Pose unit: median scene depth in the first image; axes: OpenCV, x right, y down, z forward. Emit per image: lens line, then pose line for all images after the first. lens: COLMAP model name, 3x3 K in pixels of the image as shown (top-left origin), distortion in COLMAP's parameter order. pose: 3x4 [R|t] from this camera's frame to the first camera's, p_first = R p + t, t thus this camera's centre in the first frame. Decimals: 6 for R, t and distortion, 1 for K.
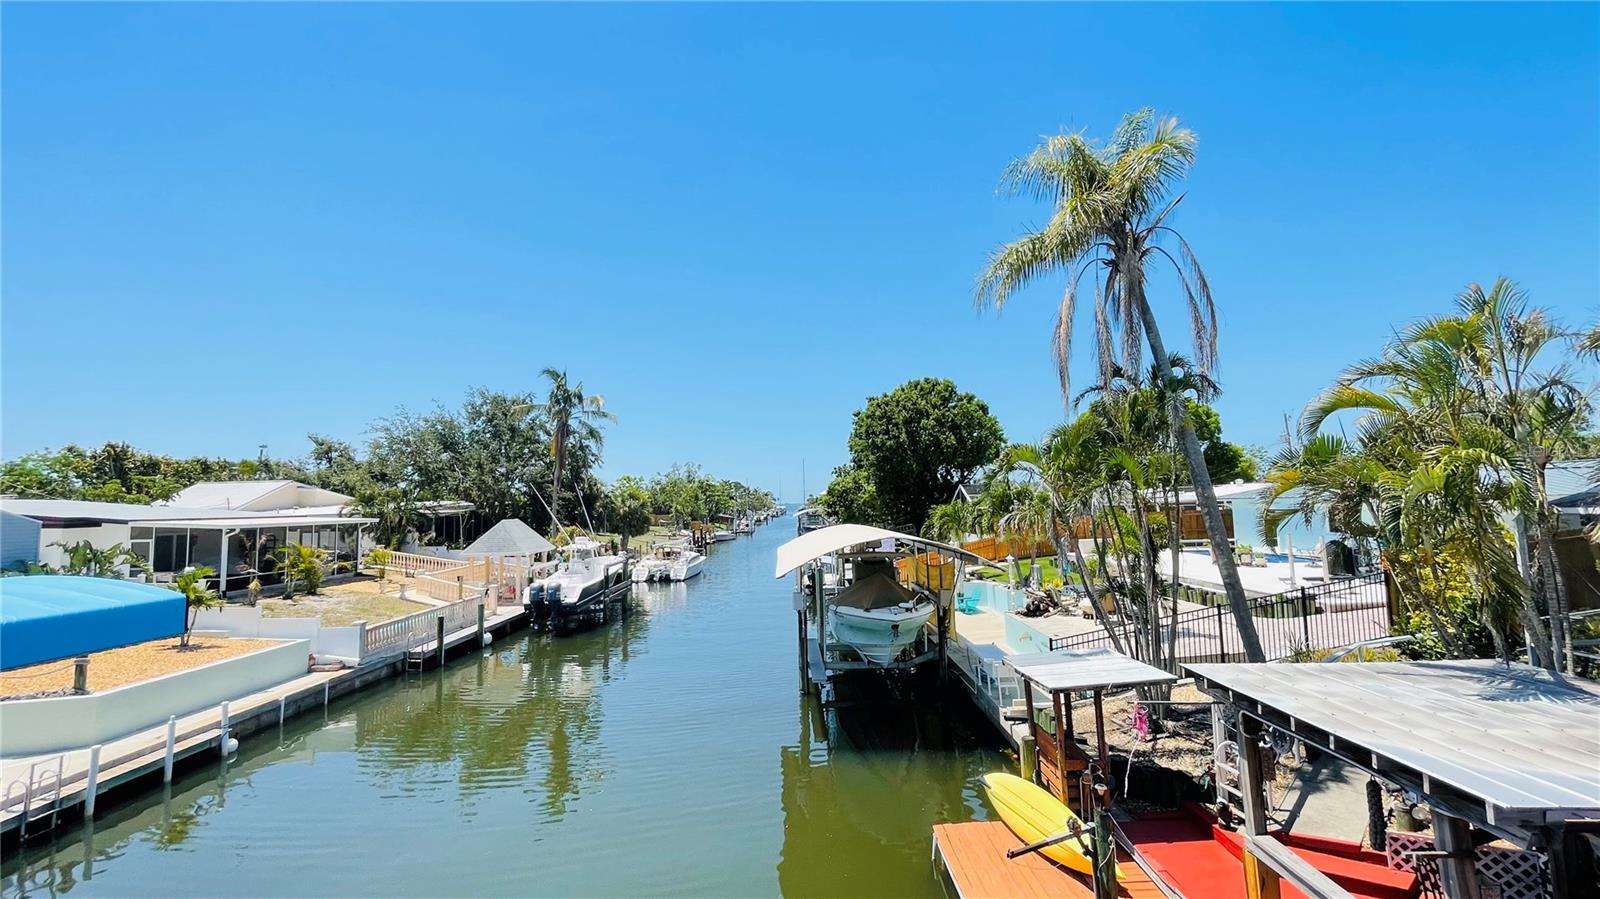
lens RADIAL K [[653.6, 0, 801.6], [0, 653.6, 456.4], [0, 0, 1]] dist [-0.002167, 0.000413]
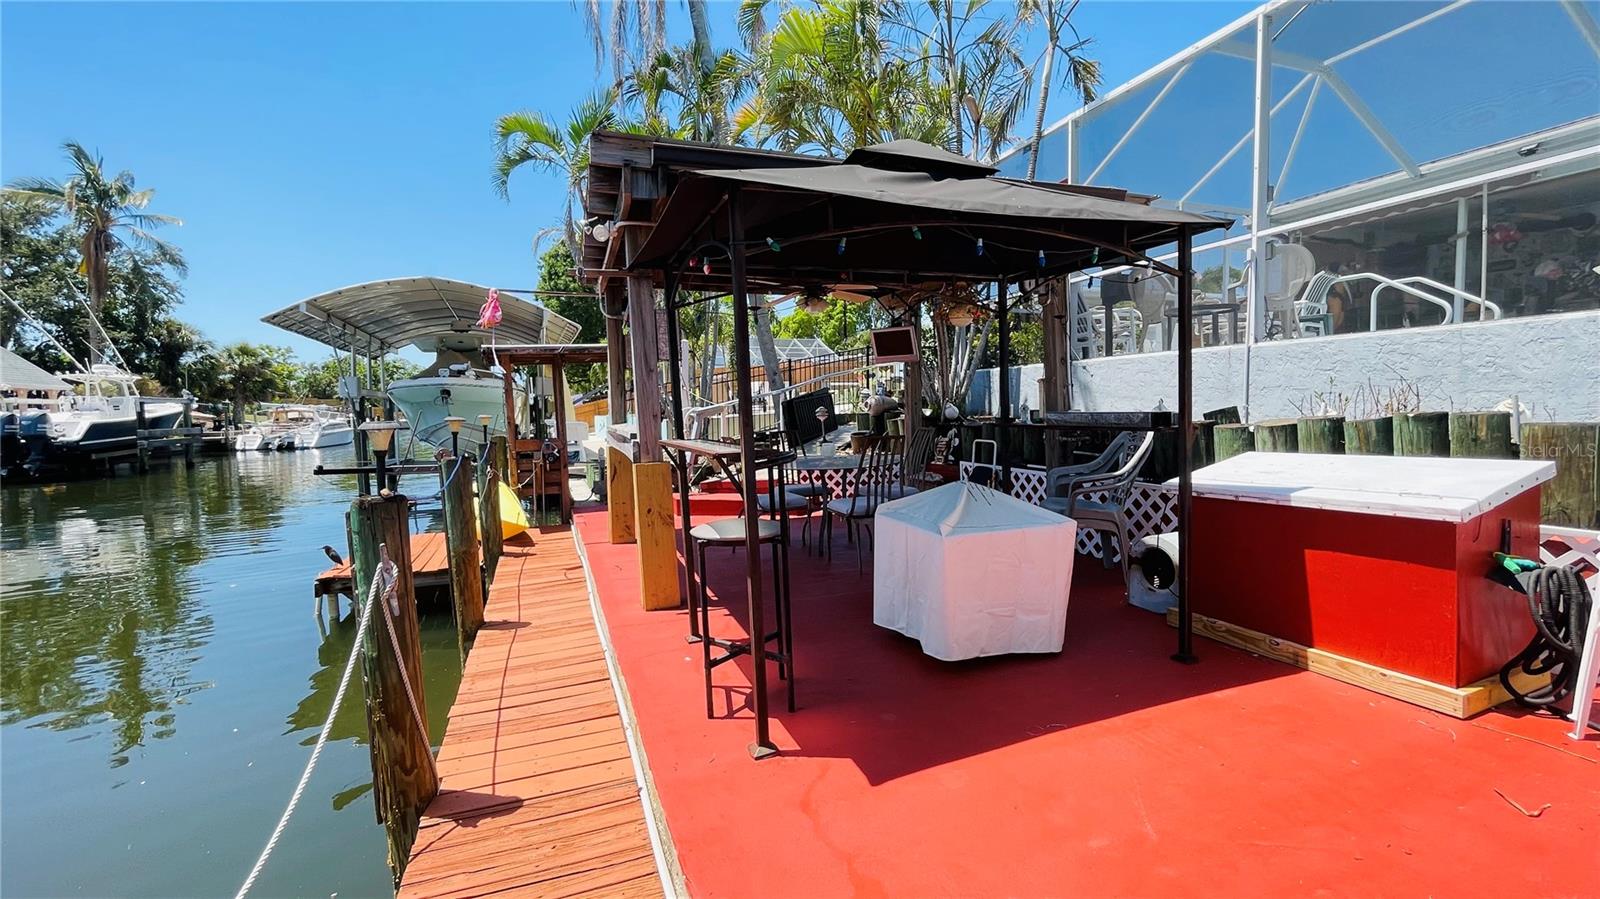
lens RADIAL K [[686.7, 0, 805.1], [0, 686.7, 448.1], [0, 0, 1]] dist [-0.000254, -0.000484]
pose [[0.936107, -0.009419, 0.351588, 0.158655], [-0.032717, 0.992975, 0.113710, 0.130797], [-0.350189, -0.117948, 0.929223, 0.008391]]
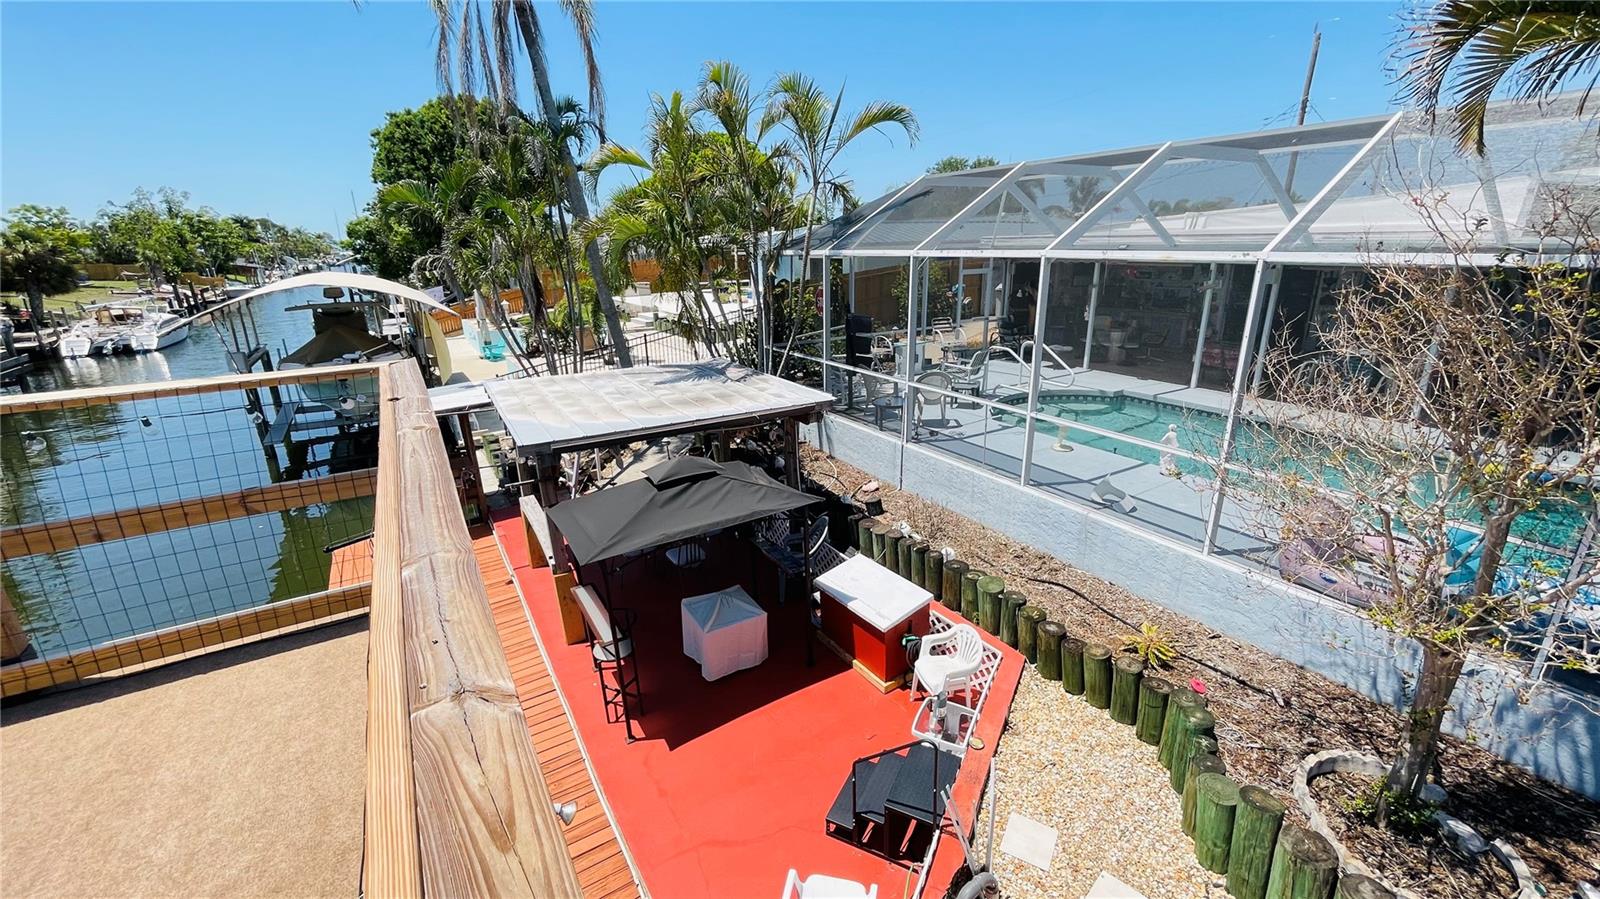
lens RADIAL K [[653.6, 0, 800.6], [0, 653.6, 452.9], [0, 0, 1]] dist [-0.002167, 0.000413]
pose [[0.855858, -0.153018, 0.494058, 0.136492], [-0.038708, 0.933605, 0.356208, -0.006385], [-0.515761, -0.323987, 0.793110, -0.098453]]
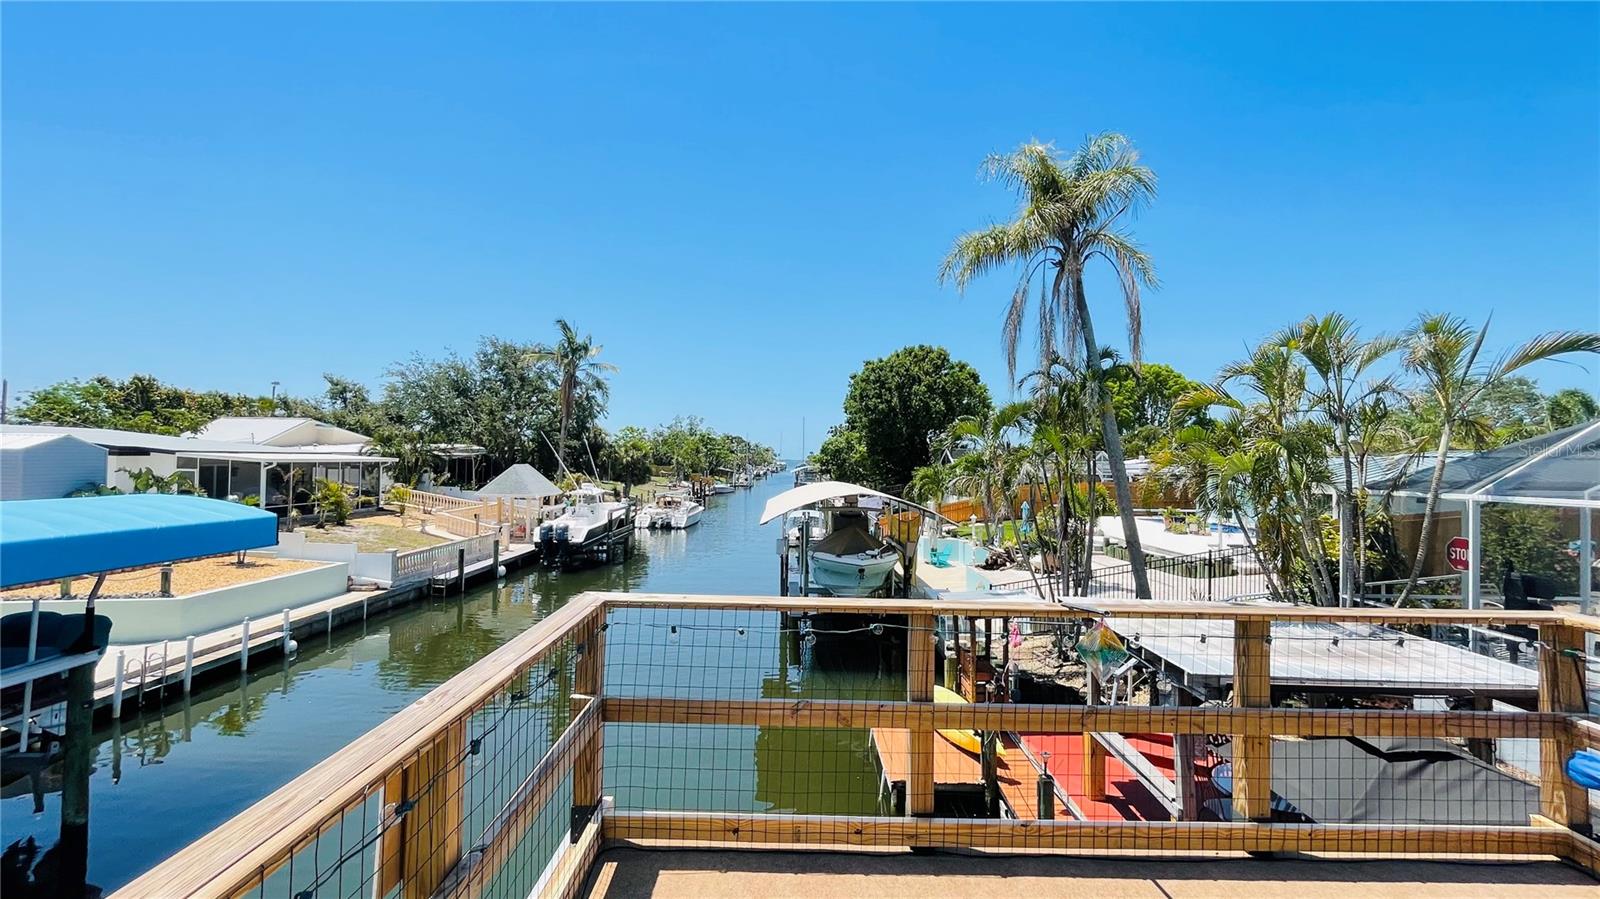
lens RADIAL K [[653.6, 0, 804.0], [0, 653.6, 457.3], [0, 0, 1]] dist [-0.002167, 0.000413]
pose [[0.999150, 0.041211, 0.001327, 0.019026], [-0.041207, 0.996881, 0.067302, -0.007714], [0.001451, -0.067300, 0.997732, -0.084556]]
